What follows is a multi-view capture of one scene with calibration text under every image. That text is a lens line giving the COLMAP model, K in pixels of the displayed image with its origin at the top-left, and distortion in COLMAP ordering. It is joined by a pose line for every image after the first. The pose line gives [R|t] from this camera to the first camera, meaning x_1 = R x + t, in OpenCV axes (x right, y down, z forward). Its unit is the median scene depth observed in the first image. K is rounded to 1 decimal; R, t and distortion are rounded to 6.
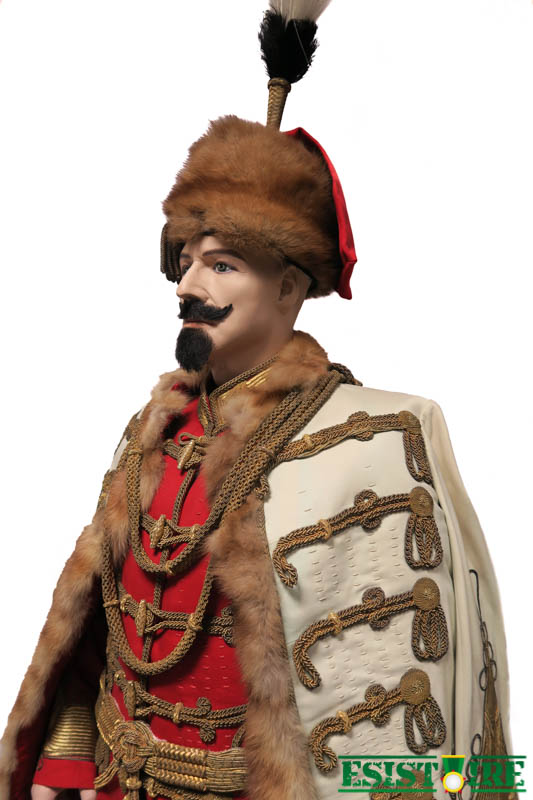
lens RADIAL K [[564.4, 0, 266.2], [0, 564.4, 400.3], [0, 0, 1]] dist [-0.000869, -0.008837]
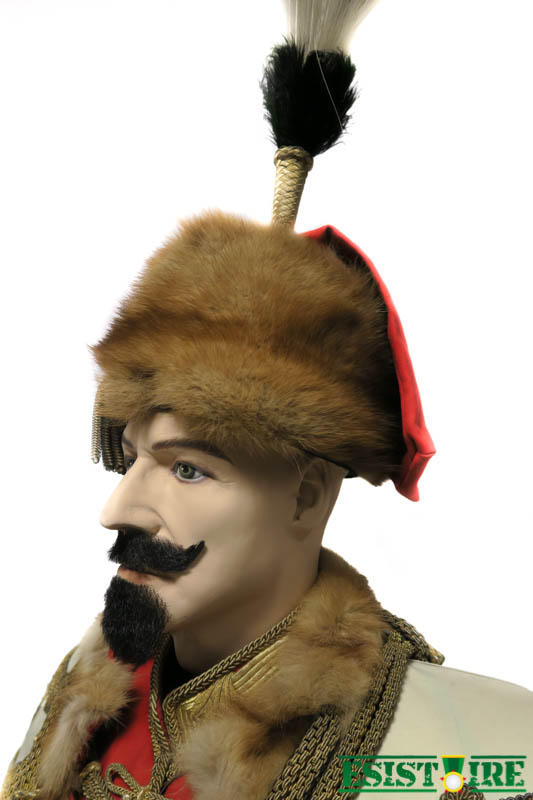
lens RADIAL K [[578.2, 0, 274.1], [0, 578.2, 403.4], [0, 0, 1]] dist [0.009301, 0.009683]
pose [[0.999786, -0.000163, -0.020677, 0.015505], [-0.003029, 0.988023, -0.154276, -0.209853], [0.020454, 0.154306, 0.987811, 0.438444]]
